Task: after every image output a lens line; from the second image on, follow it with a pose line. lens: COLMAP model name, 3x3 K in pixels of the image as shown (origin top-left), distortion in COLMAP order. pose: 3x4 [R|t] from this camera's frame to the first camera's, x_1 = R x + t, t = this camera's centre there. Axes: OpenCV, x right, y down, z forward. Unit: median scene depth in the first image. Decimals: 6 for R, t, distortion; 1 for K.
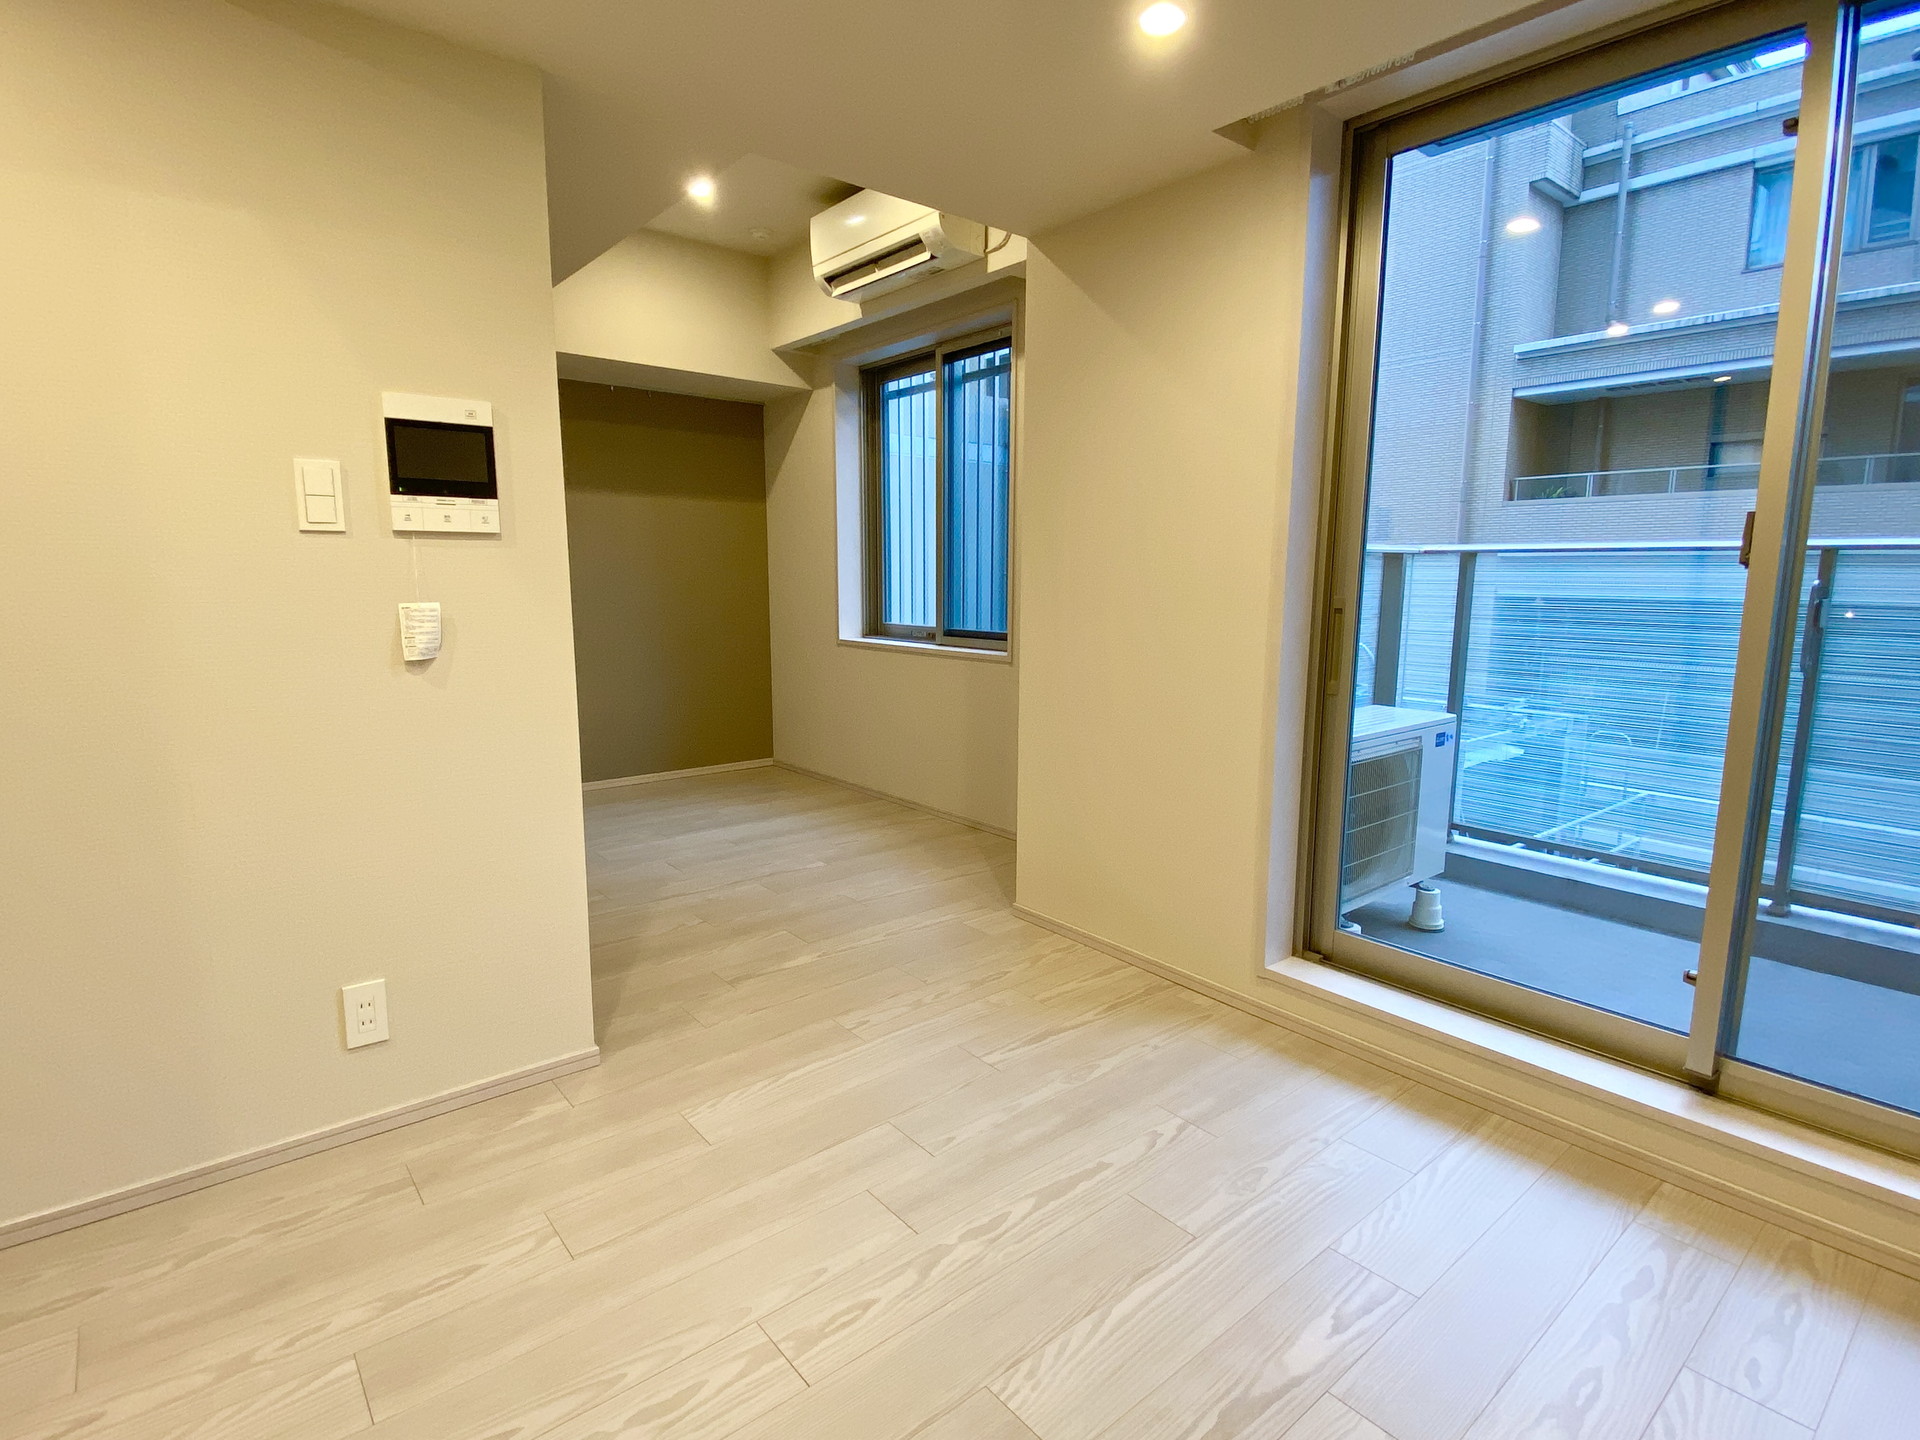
lens RADIAL K [[976.5, 0, 960.0], [0, 976.5, 720.0], [0, 0, 1]] dist [0.081489, -0.048348]
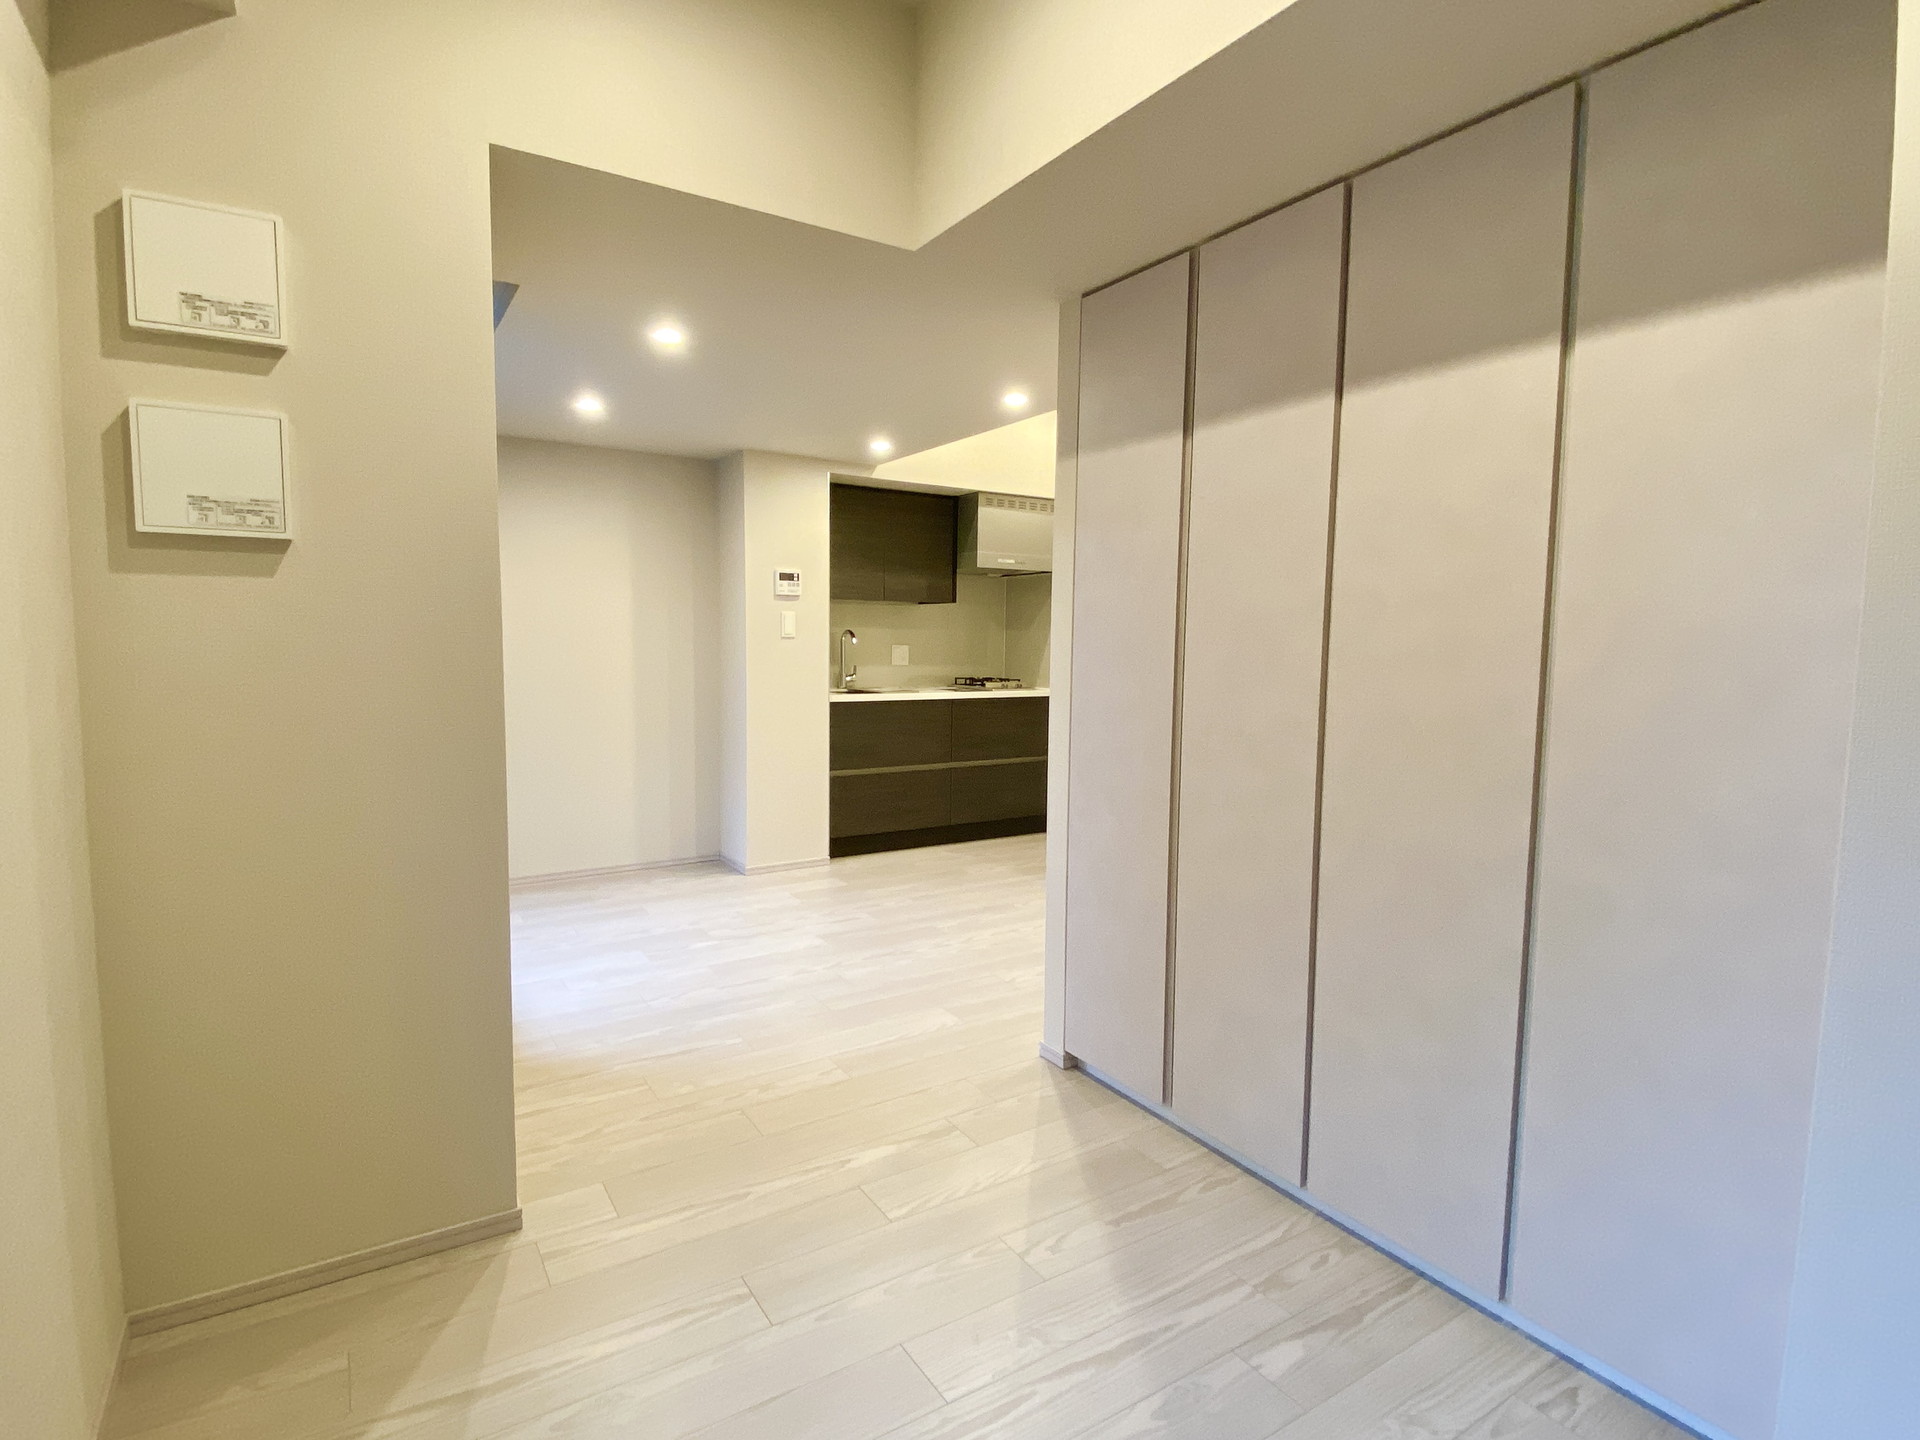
lens RADIAL K [[976.5, 0, 960.0], [0, 976.5, 720.0], [0, 0, 1]] dist [0.081489, -0.048348]
pose [[-0.992633, -0.029763, 0.117444, -0.385294], [-0.002104, 0.973445, 0.228909, -0.345745], [-0.121139, 0.226976, -0.966337, 2.064590]]
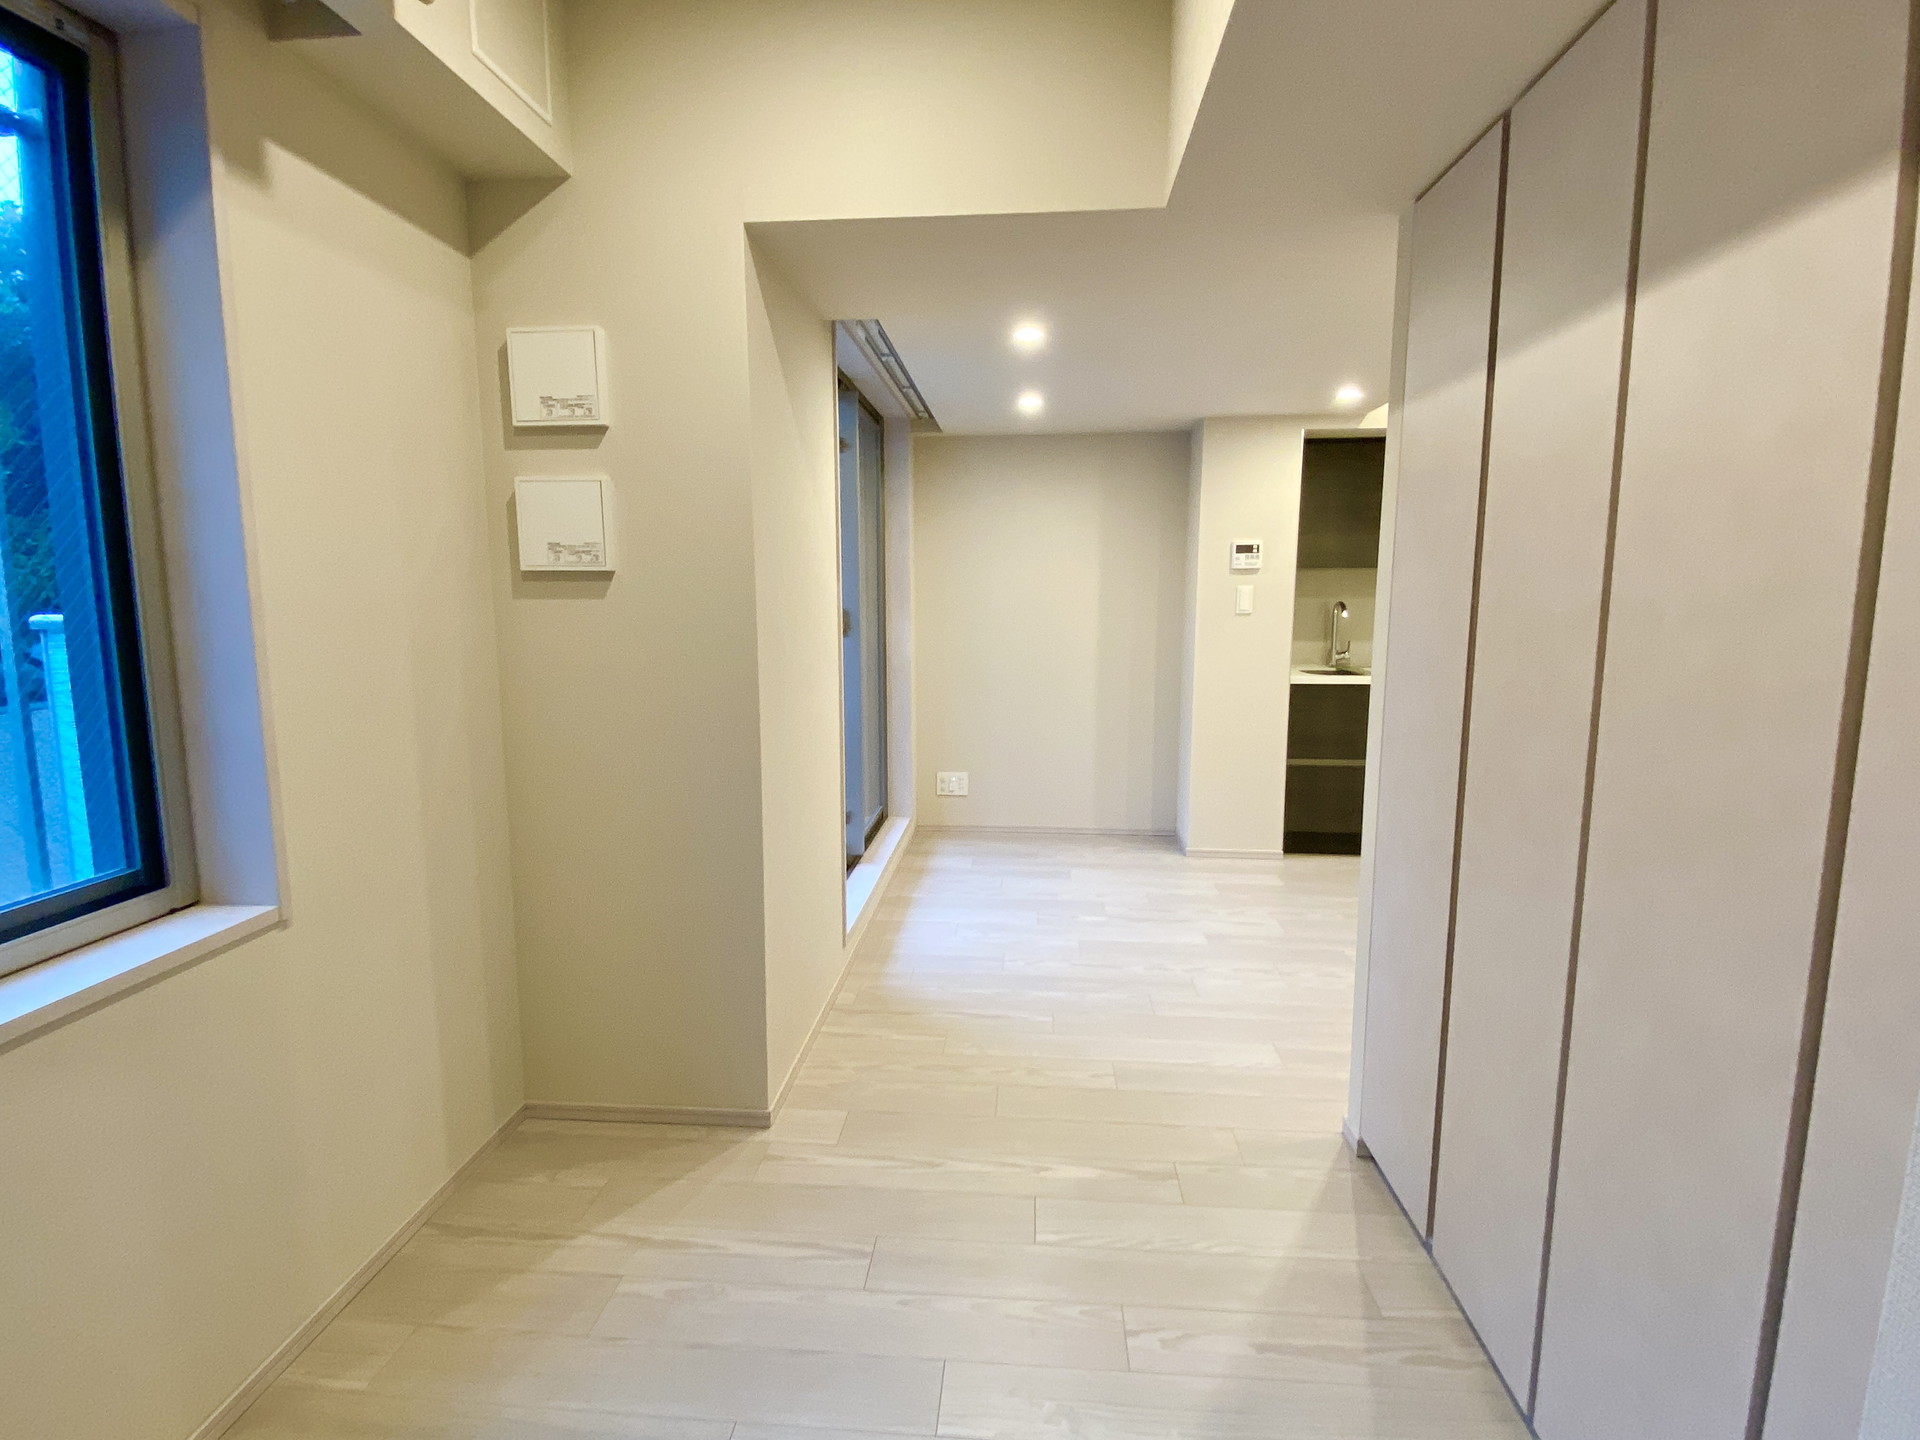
lens RADIAL K [[979.6, 0, 960.0], [0, 979.6, 720.0], [0, 0, 1]] dist [0.132110, -0.131004]
pose [[-0.724741, -0.101313, 0.681532, -0.733593], [0.093483, 0.965526, 0.242940, -0.368616], [-0.682650, 0.239781, -0.690286, 1.862113]]
